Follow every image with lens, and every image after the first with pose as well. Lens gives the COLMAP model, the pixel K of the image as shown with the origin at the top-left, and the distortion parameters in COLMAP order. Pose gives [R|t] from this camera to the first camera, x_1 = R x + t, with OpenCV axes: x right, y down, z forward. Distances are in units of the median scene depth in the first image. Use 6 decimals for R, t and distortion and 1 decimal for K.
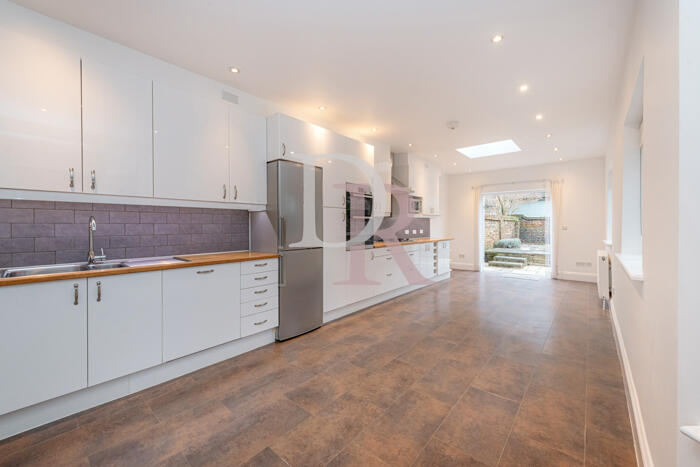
lens RADIAL K [[274.6, 0, 348.3], [0, 274.6, 229.0], [0, 0, 1]] dist [-0.016422, -0.000045]
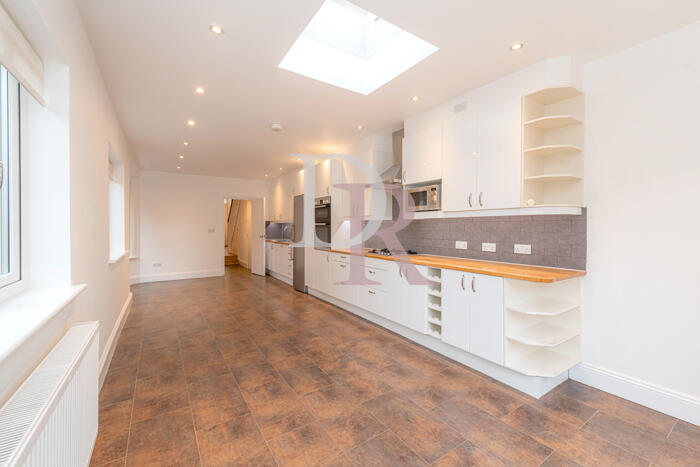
lens RADIAL K [[286.8, 0, 348.4], [0, 286.8, 231.0], [0, 0, 1]] dist [0.013484, -0.000942]
pose [[-0.237255, -0.002585, -0.971444, 0.900646], [-0.031399, 0.999494, 0.005009, -0.014127], [0.970940, 0.031691, -0.237216, 1.030712]]
